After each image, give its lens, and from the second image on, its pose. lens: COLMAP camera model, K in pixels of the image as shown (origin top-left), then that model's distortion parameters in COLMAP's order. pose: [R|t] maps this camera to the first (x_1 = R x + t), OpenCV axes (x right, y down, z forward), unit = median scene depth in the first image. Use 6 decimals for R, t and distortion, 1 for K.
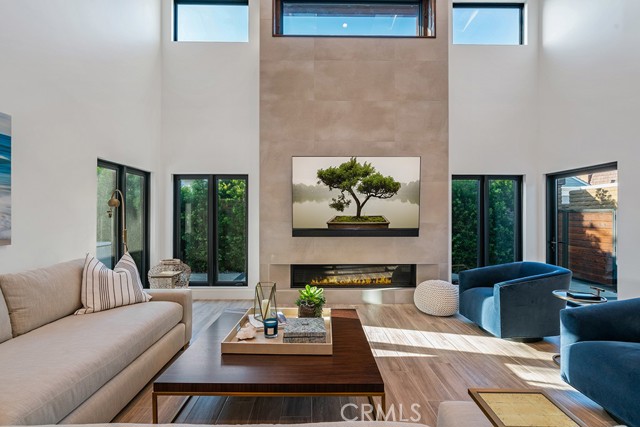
lens RADIAL K [[290.0, 0, 318.0], [0, 290.0, 214.0], [0, 0, 1]] dist [-0.003735, 0.000834]
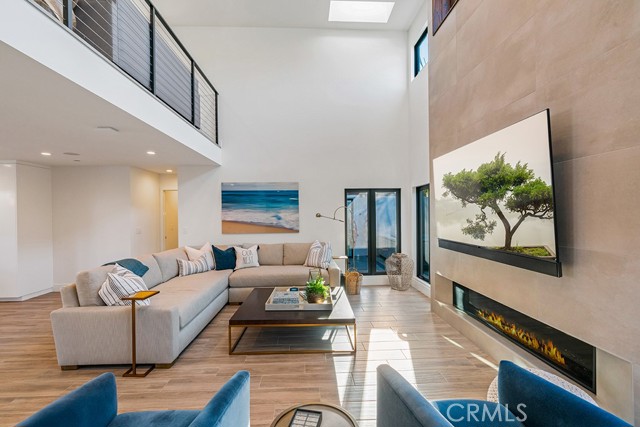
lens RADIAL K [[290.0, 0, 318.0], [0, 290.0, 214.0], [0, 0, 1]] dist [-0.003735, 0.000834]
pose [[0.021850, -0.000326, -0.999761, 0.789580], [0.014645, 0.999893, -0.000006, -0.029809], [0.999654, -0.014641, 0.021853, 0.585033]]
